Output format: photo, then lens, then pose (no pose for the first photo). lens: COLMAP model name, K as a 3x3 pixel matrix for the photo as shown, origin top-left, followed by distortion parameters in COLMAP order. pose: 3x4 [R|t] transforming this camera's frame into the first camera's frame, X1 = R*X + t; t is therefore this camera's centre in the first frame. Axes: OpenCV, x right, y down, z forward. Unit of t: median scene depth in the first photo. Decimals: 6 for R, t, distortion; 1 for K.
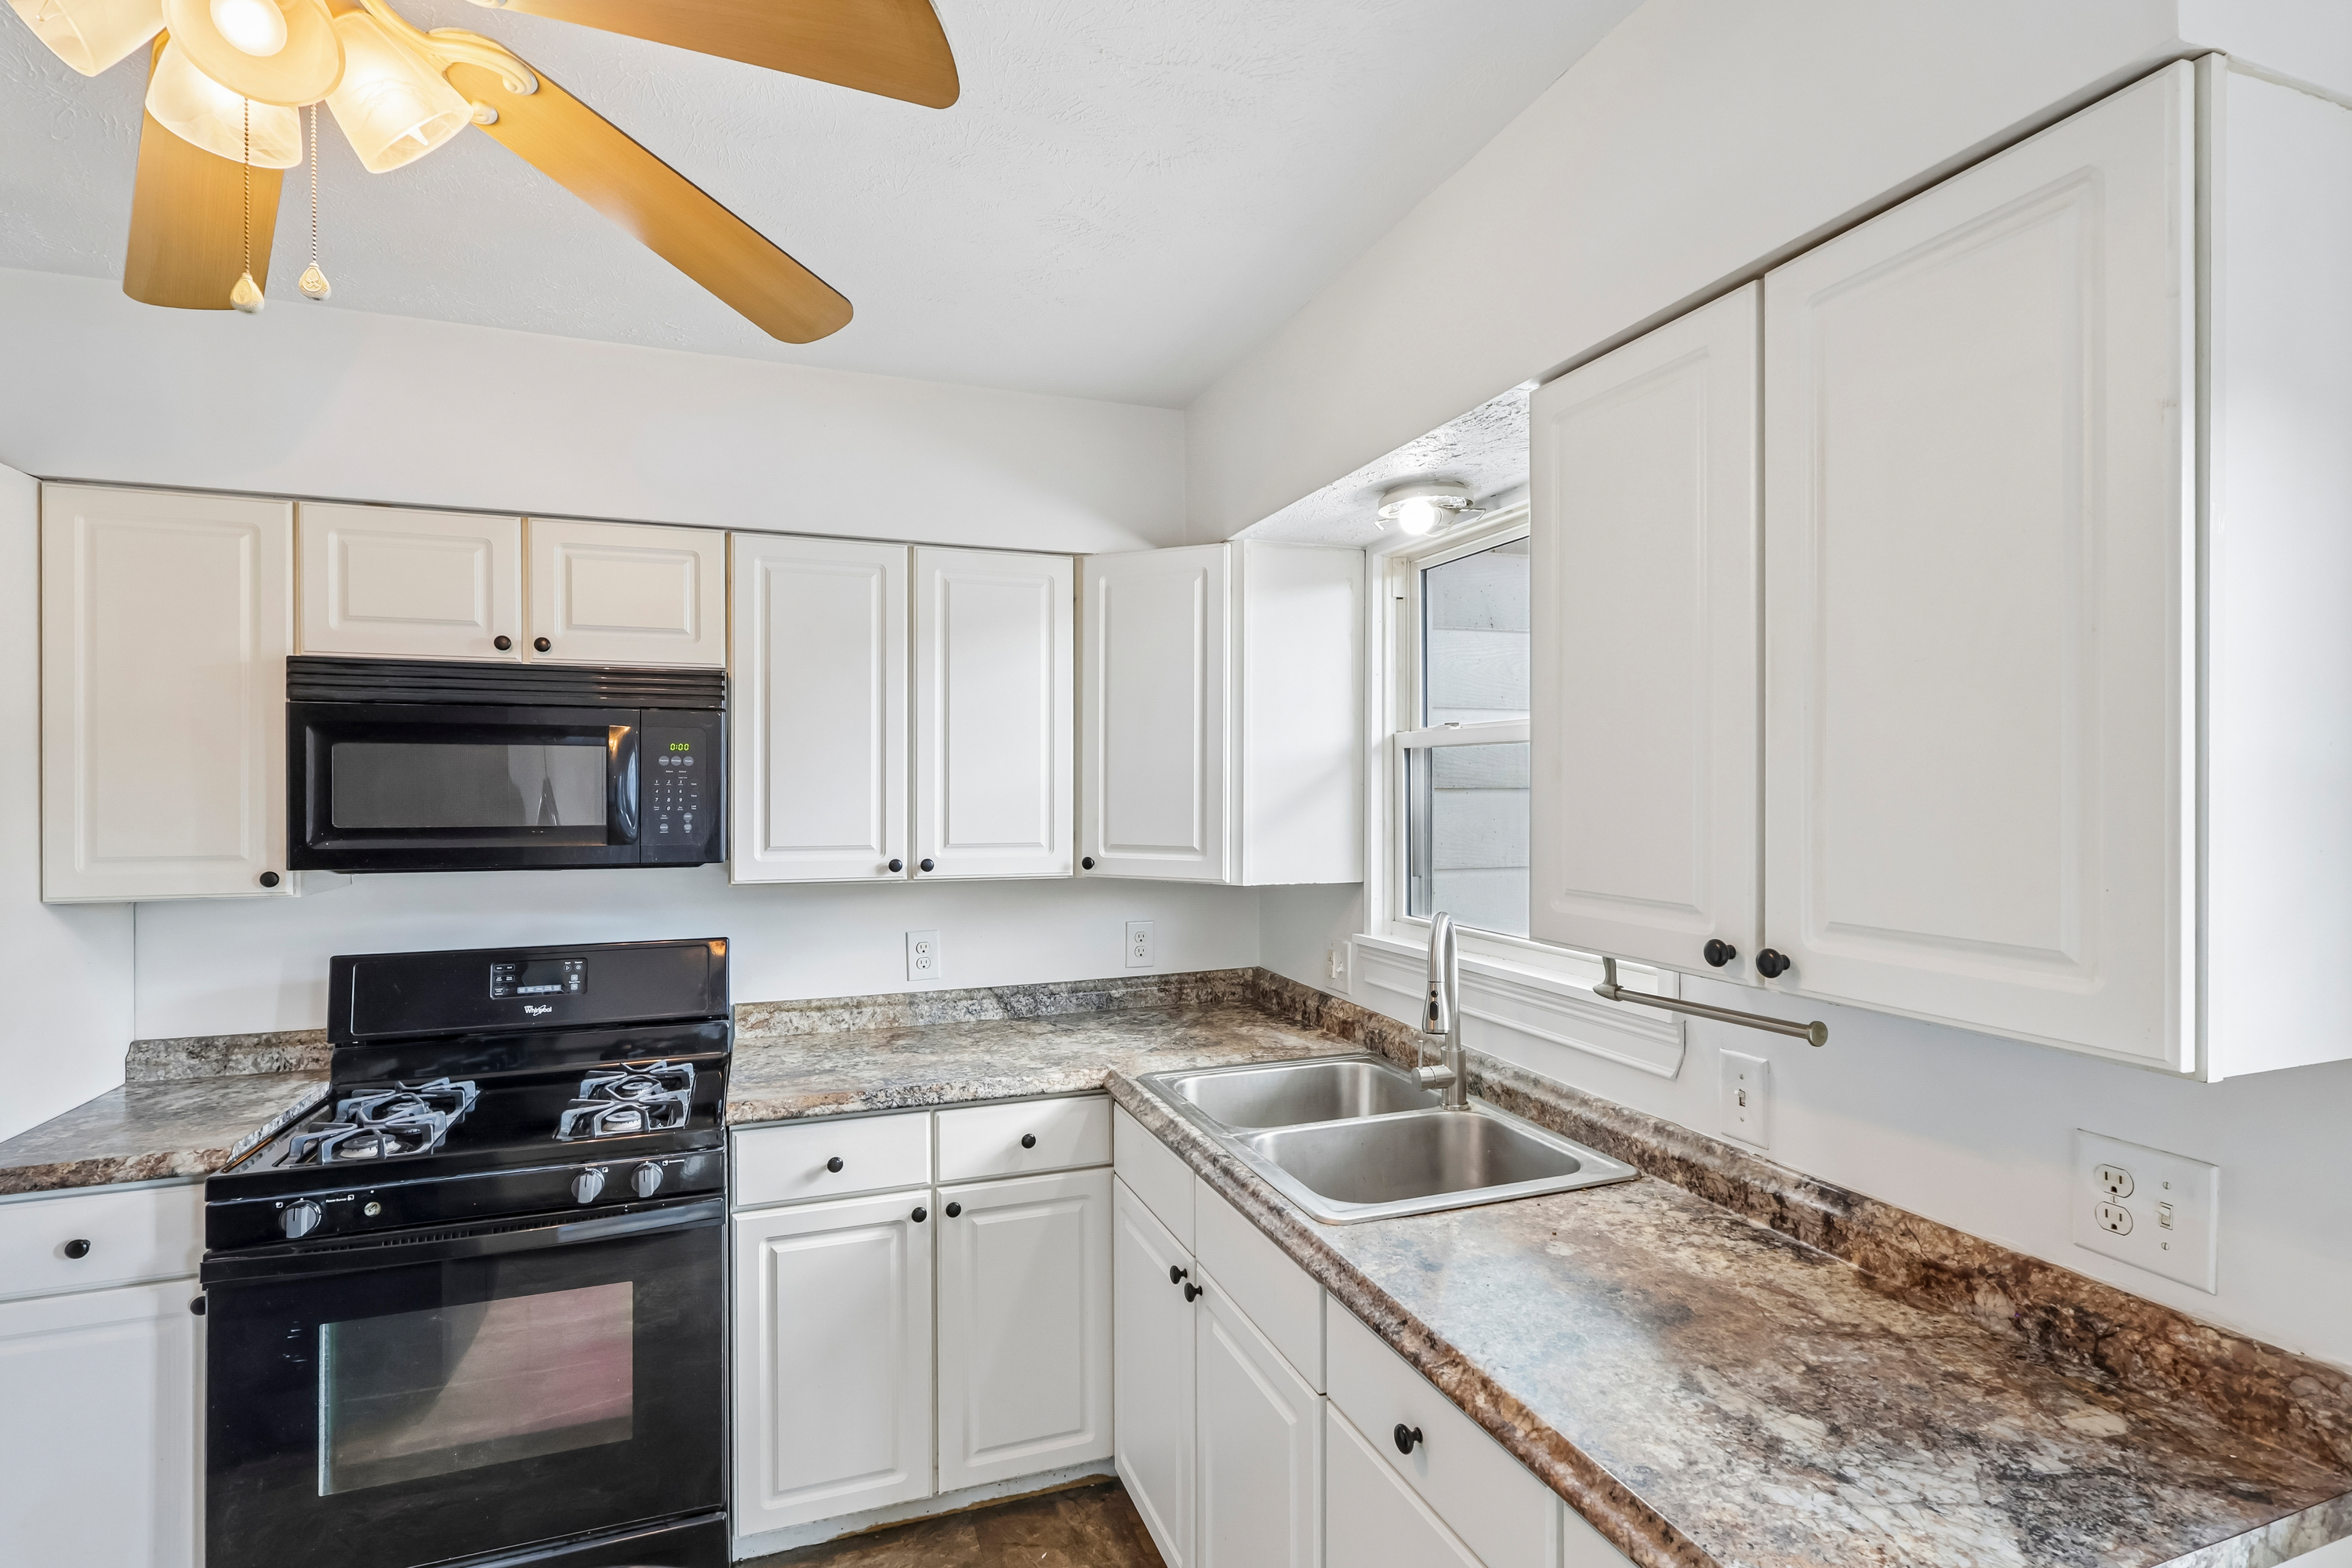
lens RADIAL K [[1111.7, 0, 1163.6], [0, 1111.7, 791.4], [0, 0, 1]] dist [-0.000492, 0.000390]
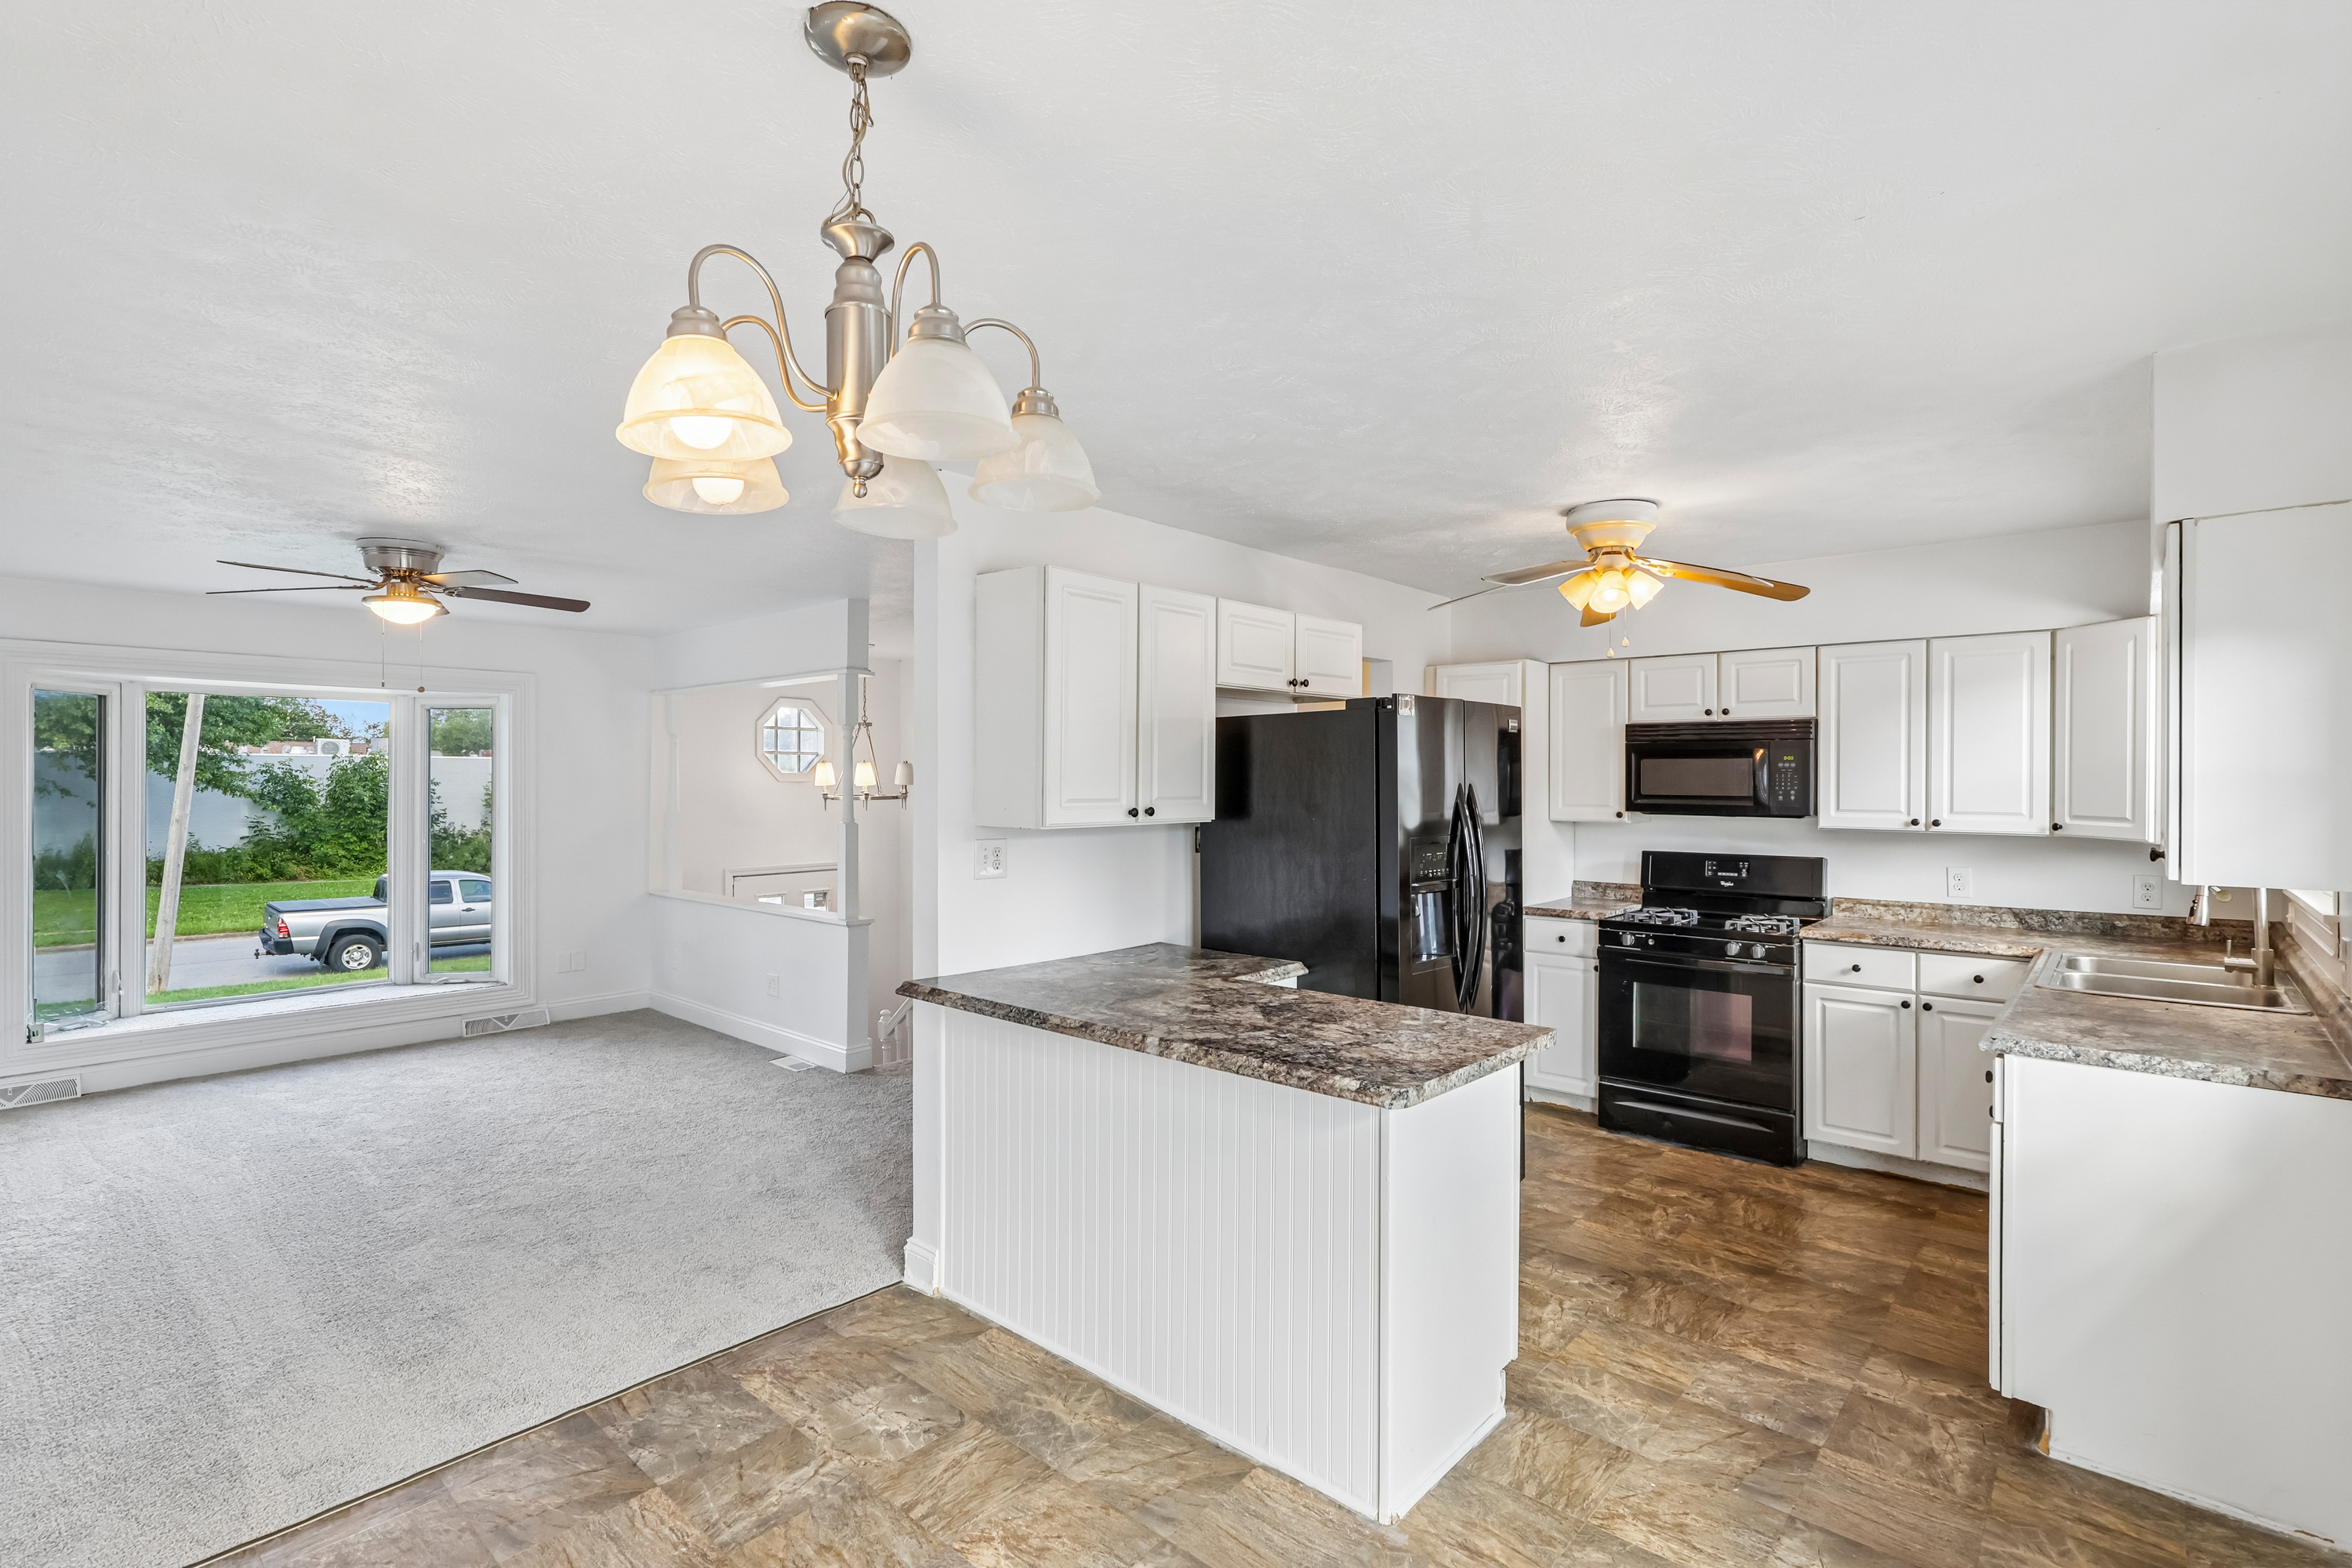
lens RADIAL K [[1103.8, 0, 1173.0], [0, 1103.8, 777.0], [0, 0, 1]] dist [-0.001559, -0.000471]
pose [[0.477897, 0.001785, -0.878414, 0.809082], [-0.004881, 0.999988, -0.000623, 0.001384], [0.878403, 0.004585, 0.477900, -0.965011]]
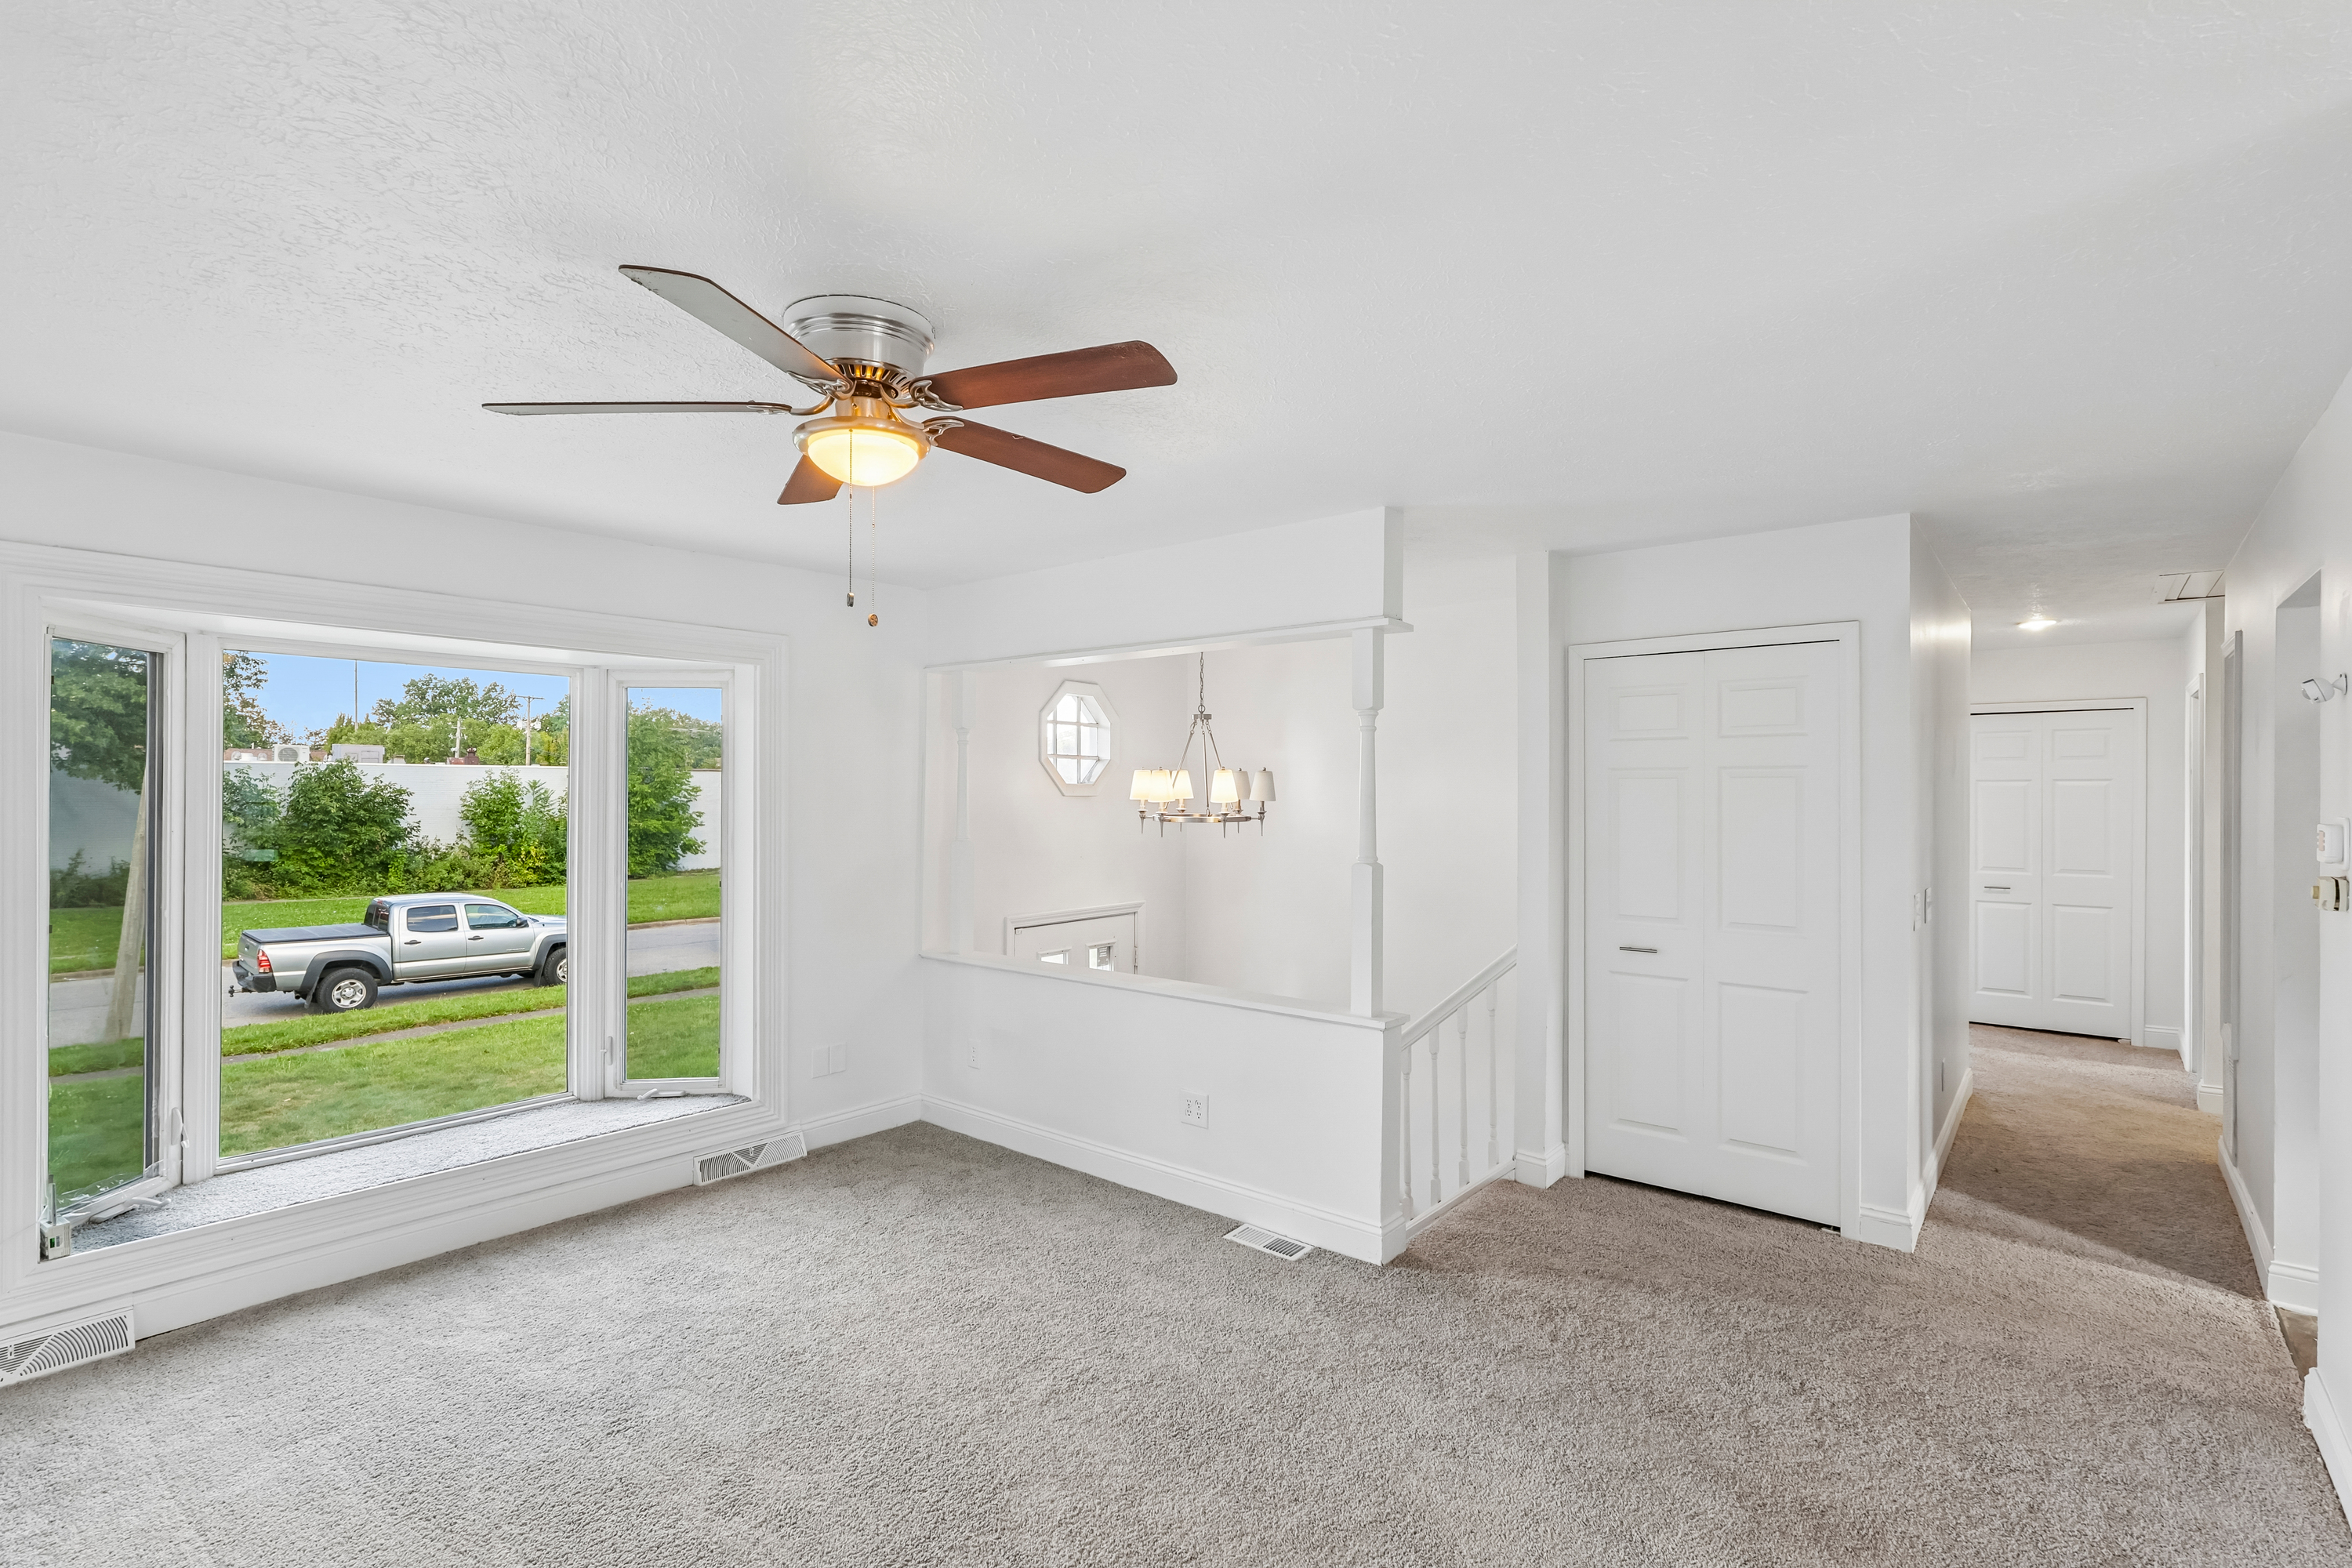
lens RADIAL K [[1111.7, 0, 1163.6], [0, 1111.7, 791.4], [0, 0, 1]] dist [-0.000492, 0.000390]
pose [[0.503132, 0.005752, -0.864190, 0.227227], [-0.006500, 0.999975, 0.002872, 0.001864], [0.864185, 0.004172, 0.503157, -1.185191]]
